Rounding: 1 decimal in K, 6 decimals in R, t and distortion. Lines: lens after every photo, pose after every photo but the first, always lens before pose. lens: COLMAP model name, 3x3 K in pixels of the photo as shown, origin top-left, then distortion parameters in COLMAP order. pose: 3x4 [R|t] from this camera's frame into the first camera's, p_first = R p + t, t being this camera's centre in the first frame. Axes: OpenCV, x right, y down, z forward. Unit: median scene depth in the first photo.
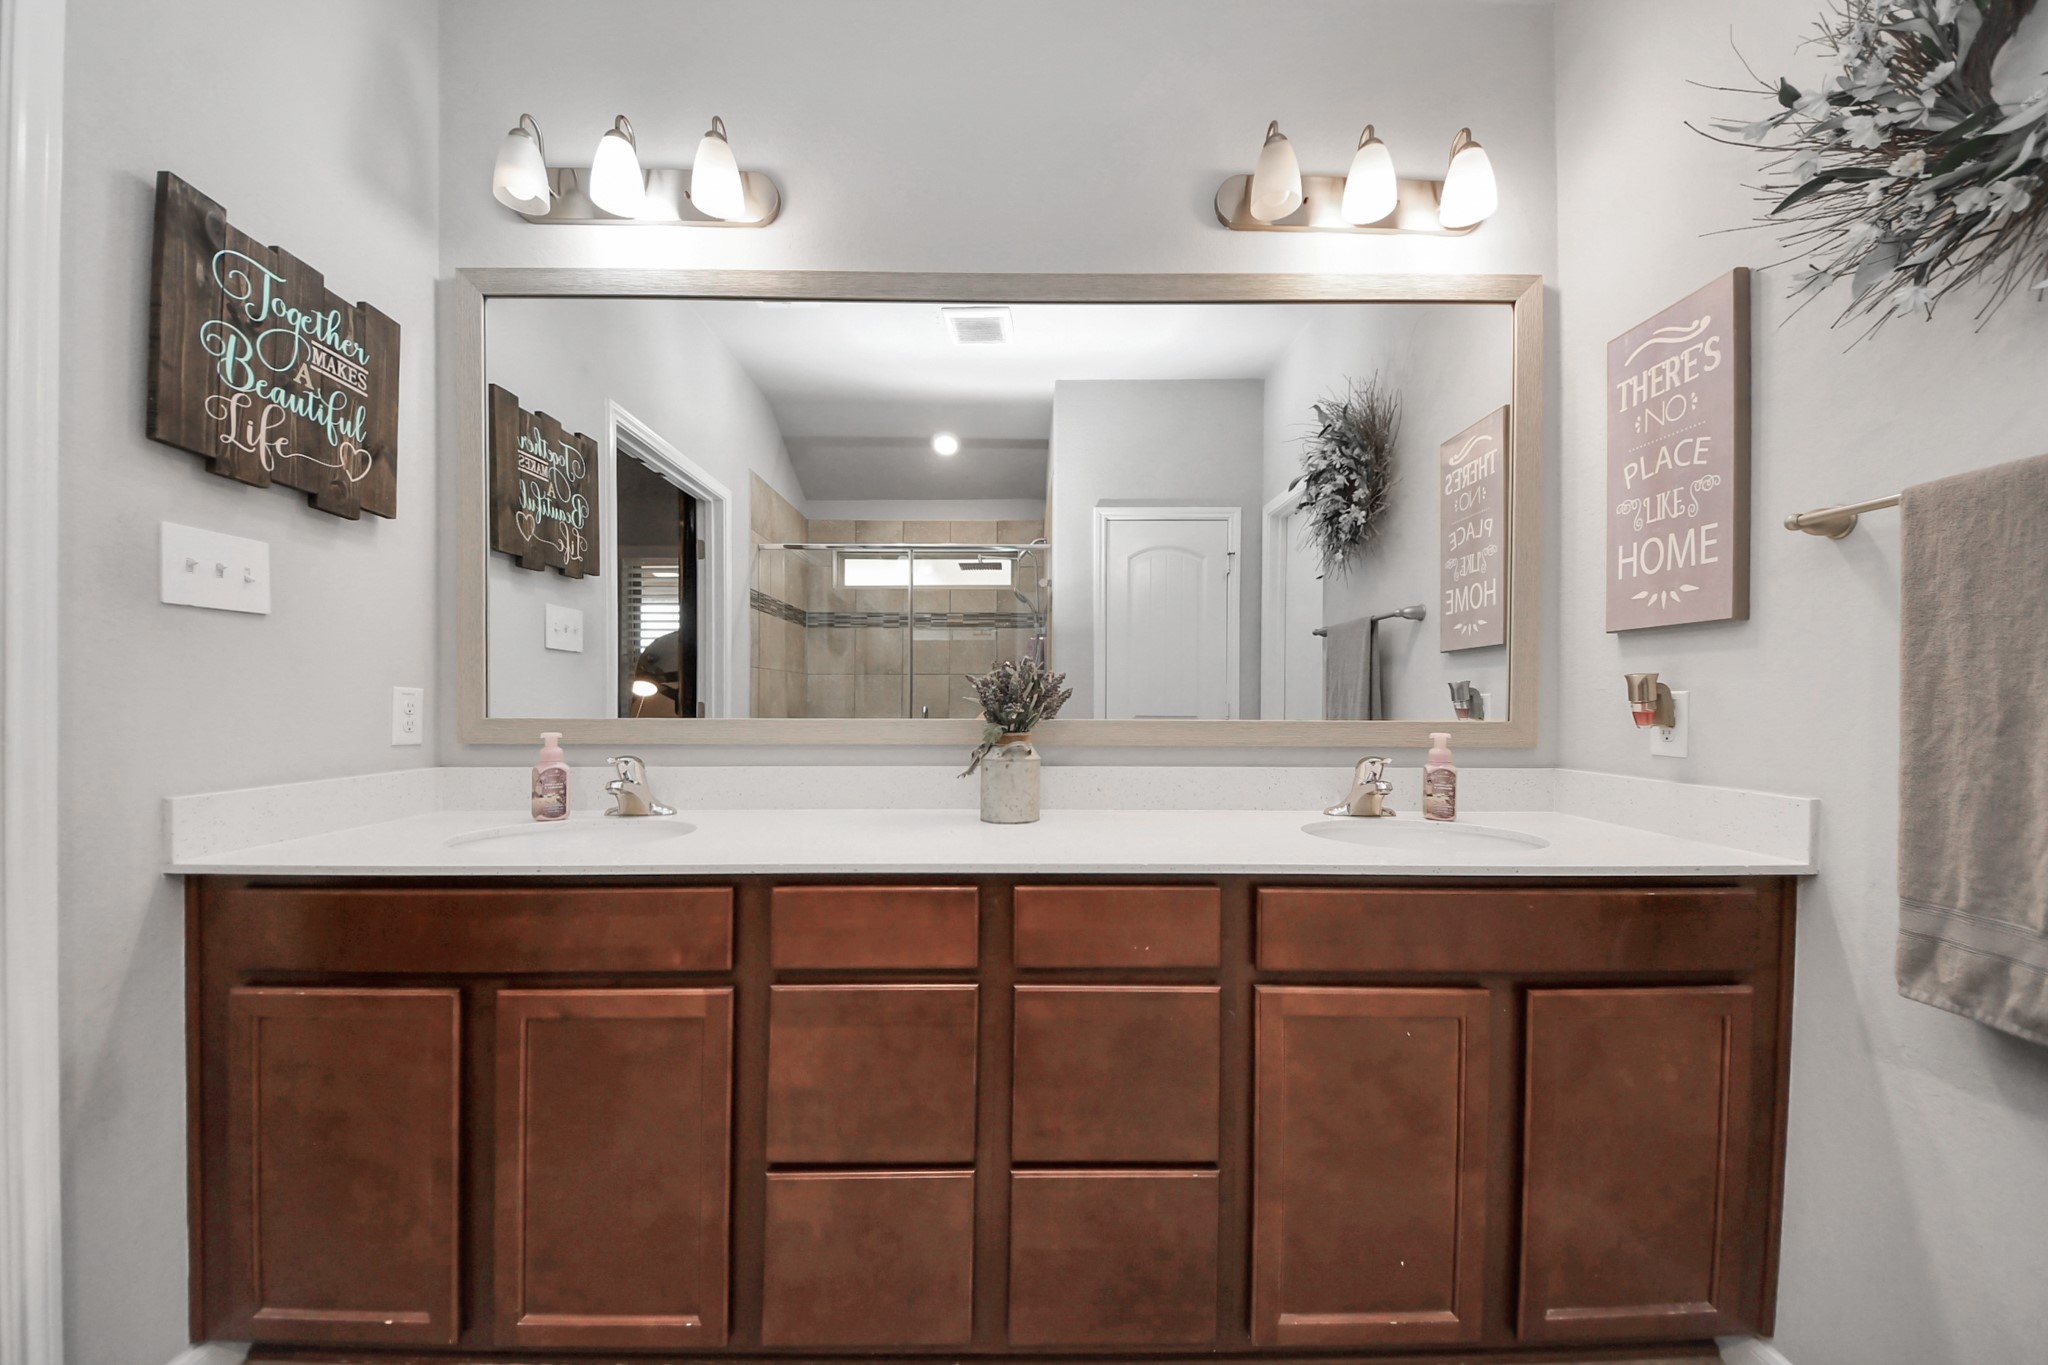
lens RADIAL K [[745.0, 0, 1026.1], [0, 745.0, 685.0], [0, 0, 1]] dist [0.025530, -0.019231]
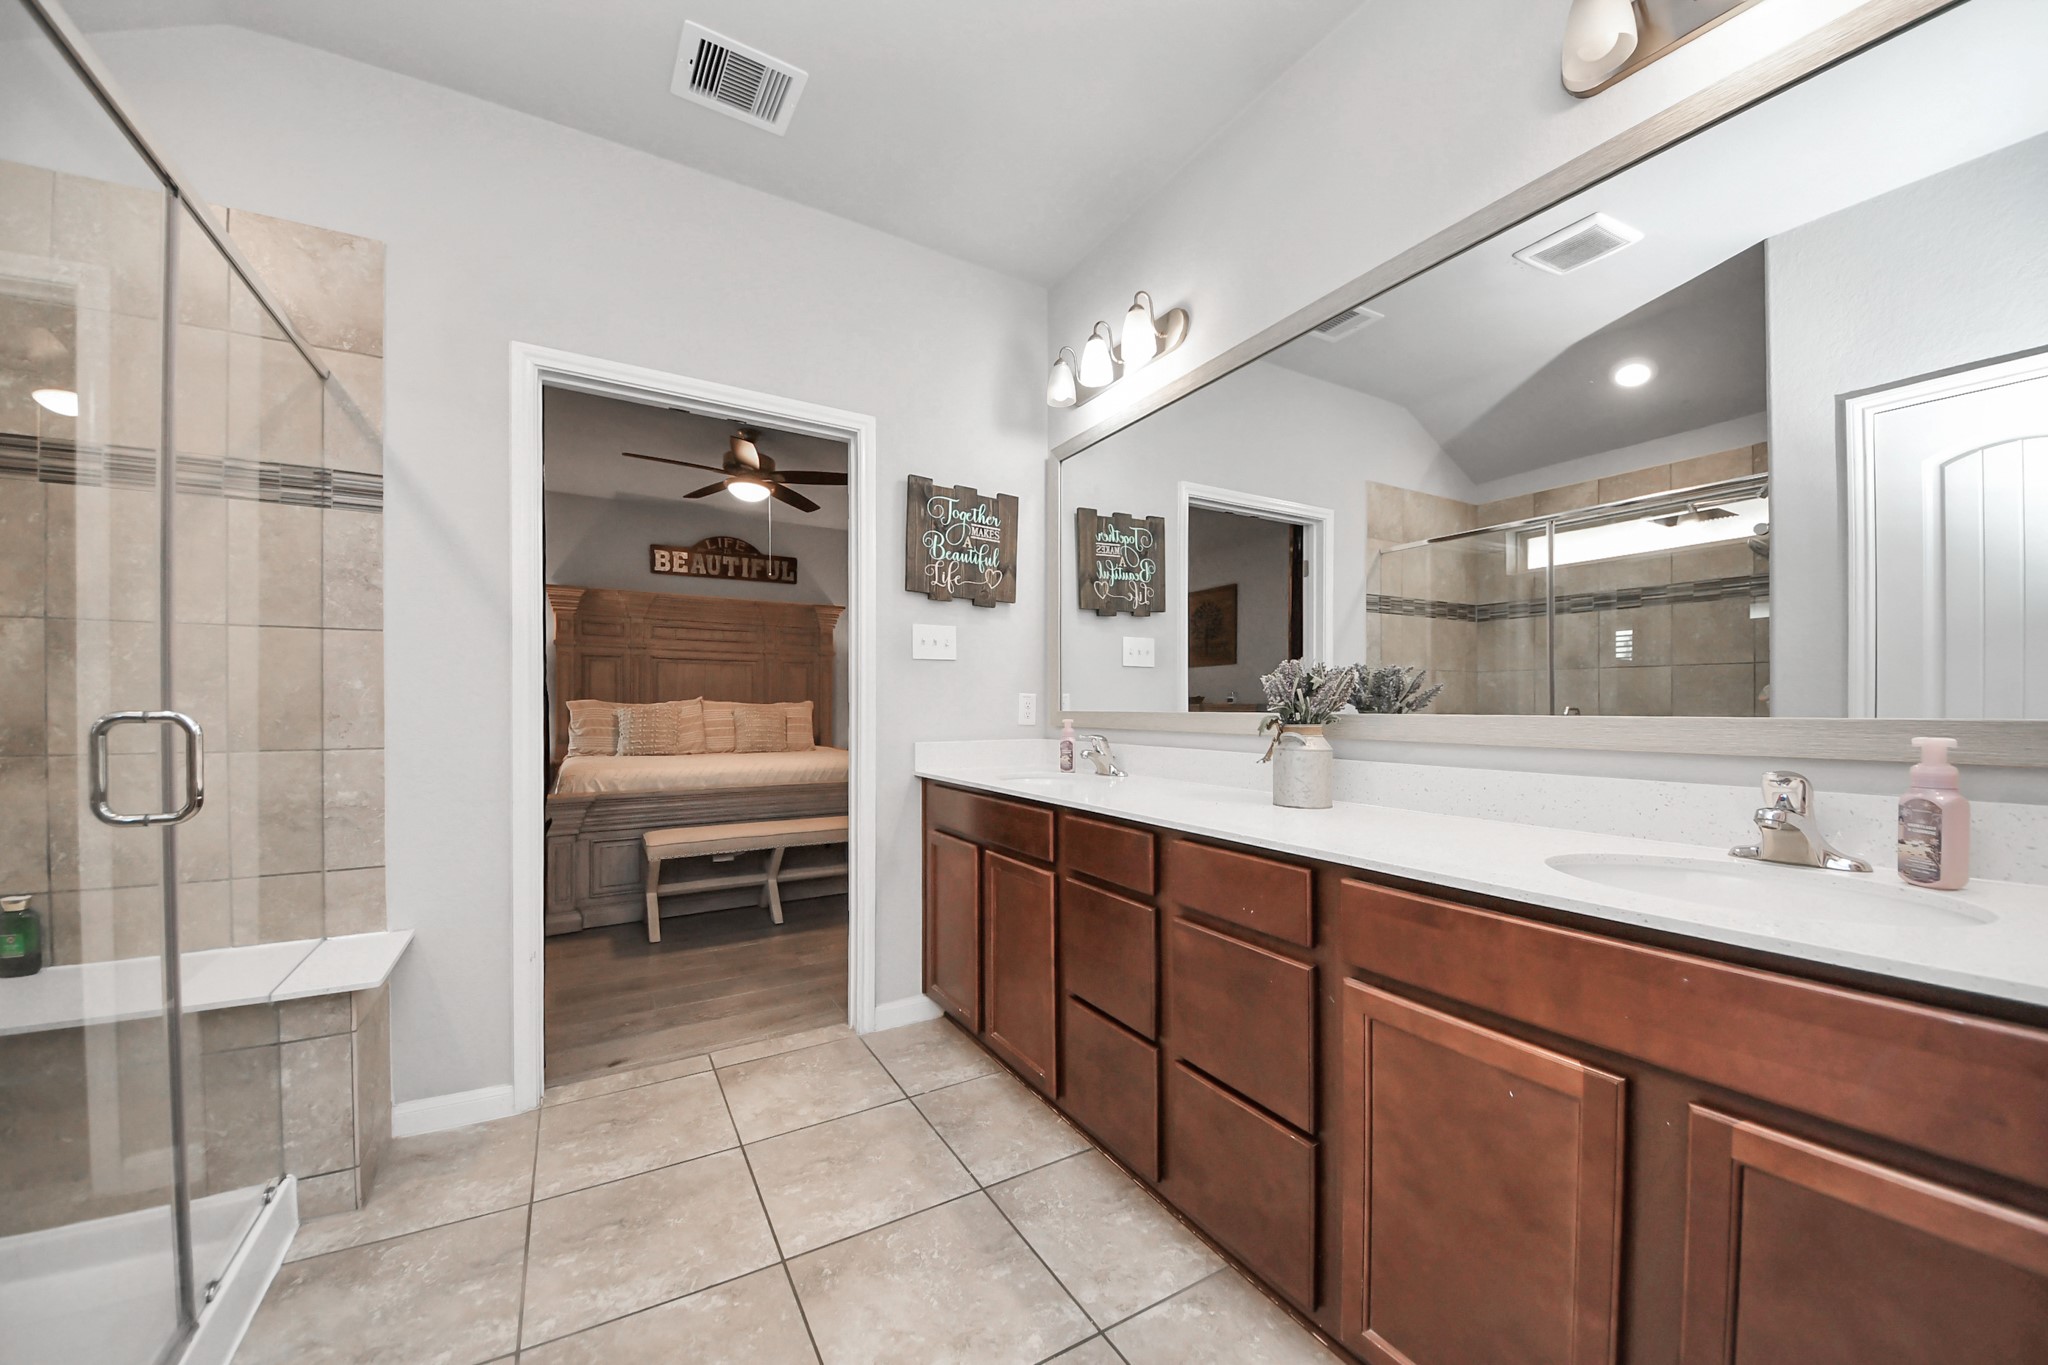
lens RADIAL K [[739.3, 0, 1002.7], [0, 739.3, 668.7], [0, 0, 1]] dist [0.025265, -0.018398]
pose [[0.477053, -0.048586, -0.877531, 0.713092], [0.024301, 0.998818, -0.042091, 0.017166], [0.878539, -0.001245, 0.477670, 0.095009]]
